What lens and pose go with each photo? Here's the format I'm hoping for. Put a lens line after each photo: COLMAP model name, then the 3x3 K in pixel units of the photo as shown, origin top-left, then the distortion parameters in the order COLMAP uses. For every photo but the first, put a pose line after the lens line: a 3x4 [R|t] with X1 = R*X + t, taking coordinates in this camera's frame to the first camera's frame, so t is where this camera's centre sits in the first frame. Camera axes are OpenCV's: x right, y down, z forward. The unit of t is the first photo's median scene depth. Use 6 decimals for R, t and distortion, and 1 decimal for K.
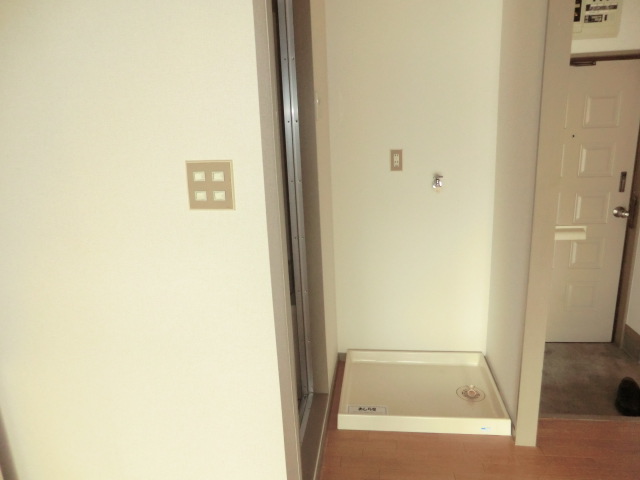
lens RADIAL K [[464.1, 0, 318.2], [0, 464.1, 238.1], [0, 0, 1]] dist [-0.074650, 0.087342]
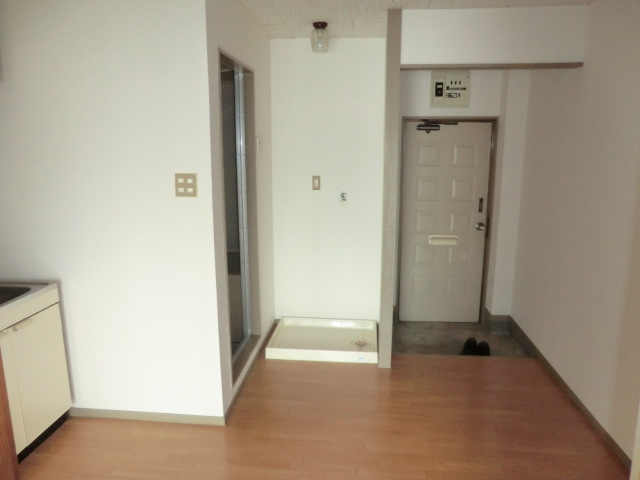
lens RADIAL K [[464.1, 0, 318.2], [0, 464.1, 238.1], [0, 0, 1]] dist [-0.074650, 0.087342]
pose [[0.998573, 0.036101, 0.039355, 0.121538], [-0.033549, 0.997406, -0.063689, 0.099507], [-0.041552, 0.062278, 0.997194, -0.456872]]
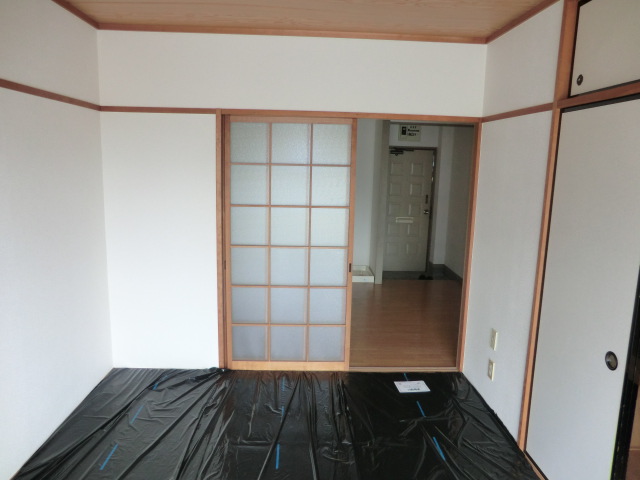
lens RADIAL K [[464.1, 0, 318.2], [0, 464.1, 238.1], [0, 0, 1]] dist [-0.074650, 0.087342]
pose [[0.985325, 0.044564, 0.164768, -0.321334], [-0.029637, 0.995320, -0.091972, 0.362253], [-0.168096, 0.085739, 0.982035, -1.431049]]
